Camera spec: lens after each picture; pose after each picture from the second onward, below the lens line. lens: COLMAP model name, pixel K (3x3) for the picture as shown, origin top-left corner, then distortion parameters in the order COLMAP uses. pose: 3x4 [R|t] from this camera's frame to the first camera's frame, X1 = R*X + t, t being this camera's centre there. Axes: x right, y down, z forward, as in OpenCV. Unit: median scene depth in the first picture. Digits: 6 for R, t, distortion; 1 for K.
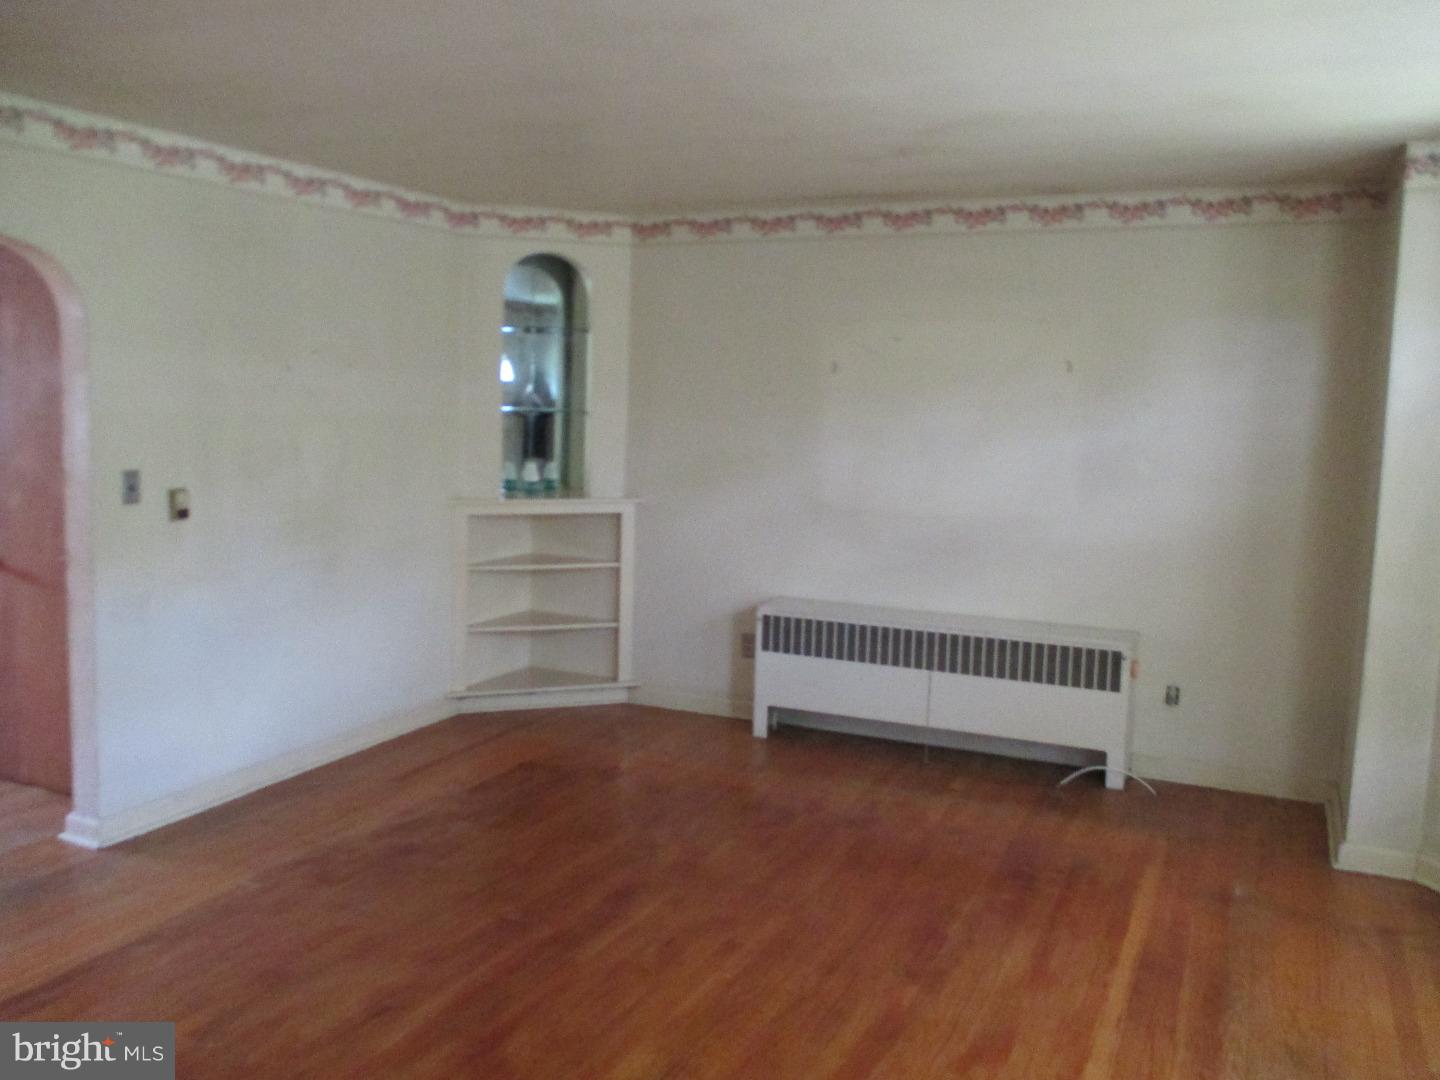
lens RADIAL K [[1223.5, 0, 716.7], [0, 1223.5, 528.8], [0, 0, 1]] dist [-0.013332, 0.003206]
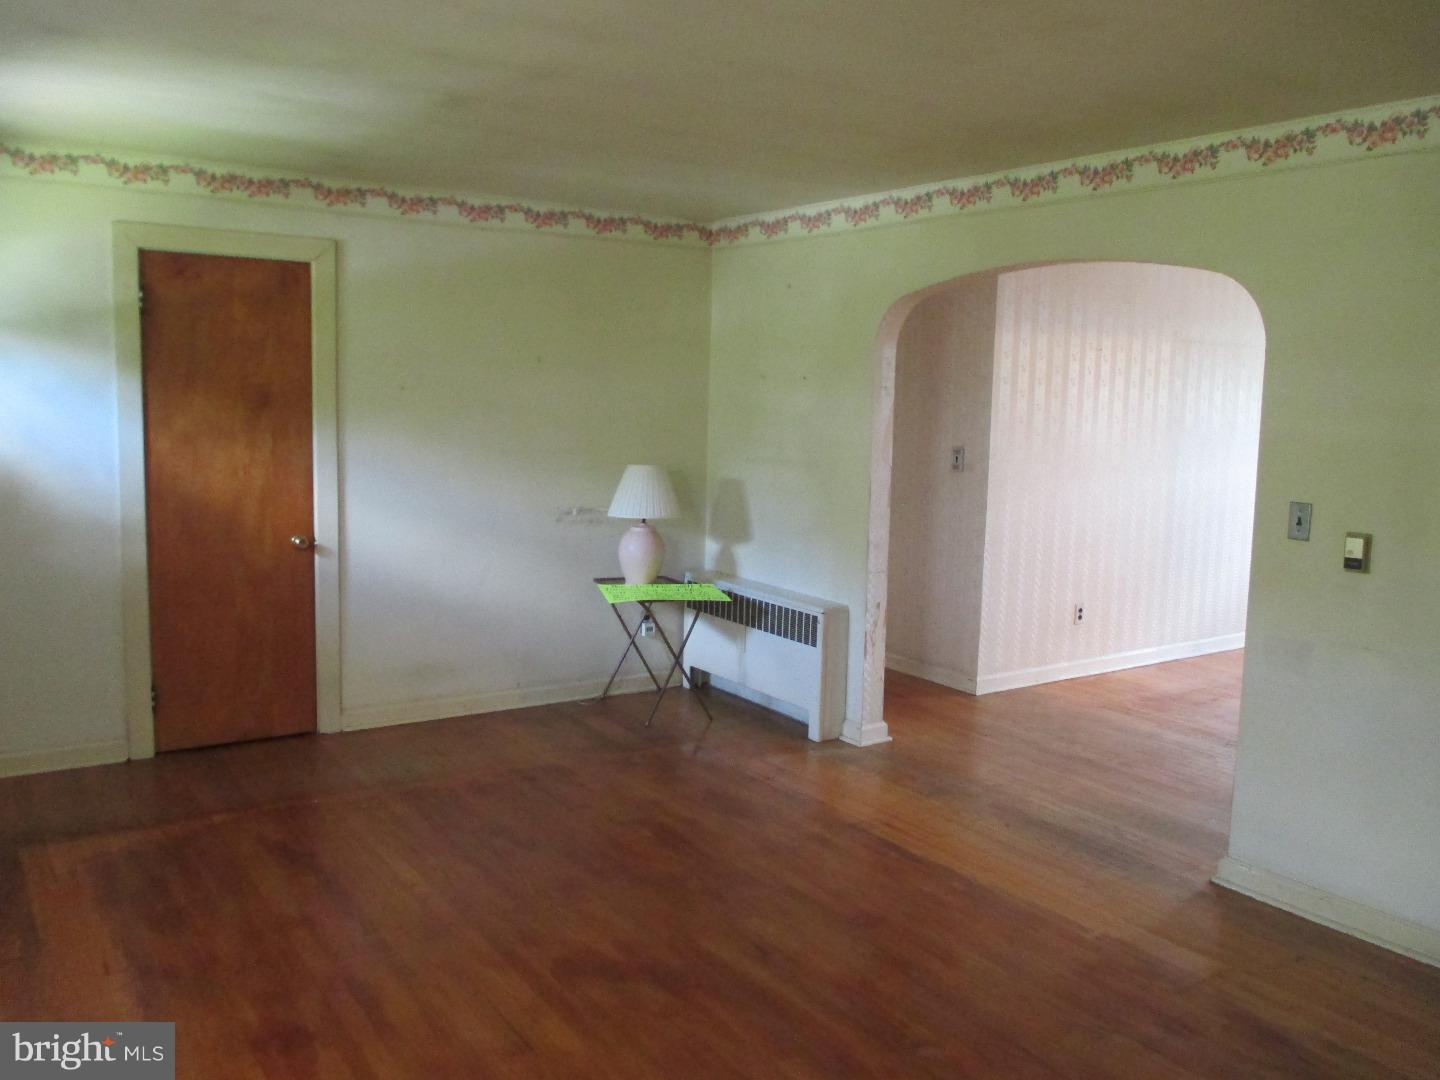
lens RADIAL K [[1223.1, 0, 720.4], [0, 1223.1, 536.6], [0, 0, 1]] dist [-0.019697, 0.003265]
pose [[-0.526056, 0.062280, -0.848167, 0.647482], [-0.128586, 0.980025, 0.151714, -0.134560], [0.840673, 0.188872, -0.507539, 1.412091]]
